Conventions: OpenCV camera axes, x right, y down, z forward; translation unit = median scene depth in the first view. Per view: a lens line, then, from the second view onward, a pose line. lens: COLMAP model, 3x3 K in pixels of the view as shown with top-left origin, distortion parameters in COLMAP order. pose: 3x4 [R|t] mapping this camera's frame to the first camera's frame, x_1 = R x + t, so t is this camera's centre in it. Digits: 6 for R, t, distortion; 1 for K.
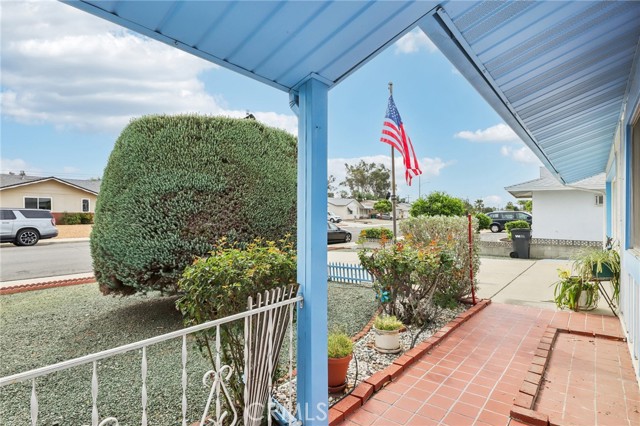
lens RADIAL K [[330.0, 0, 320.0], [0, 330.0, 213.0], [0, 0, 1]] dist [-0.000289, -0.000189]
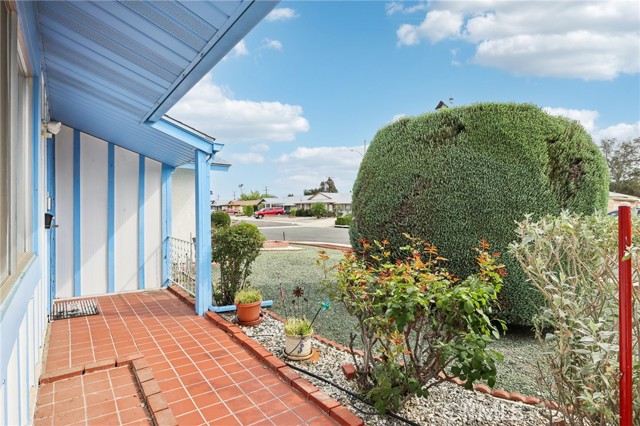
lens RADIAL K [[330.0, 0, 320.0], [0, 330.0, 213.0], [0, 0, 1]] dist [-0.000289, -0.000189]
pose [[-0.238913, -0.011880, -0.970968, 1.076434], [-0.002909, 0.999929, -0.011519, 0.029791], [0.971037, 0.000073, -0.238930, 1.271644]]
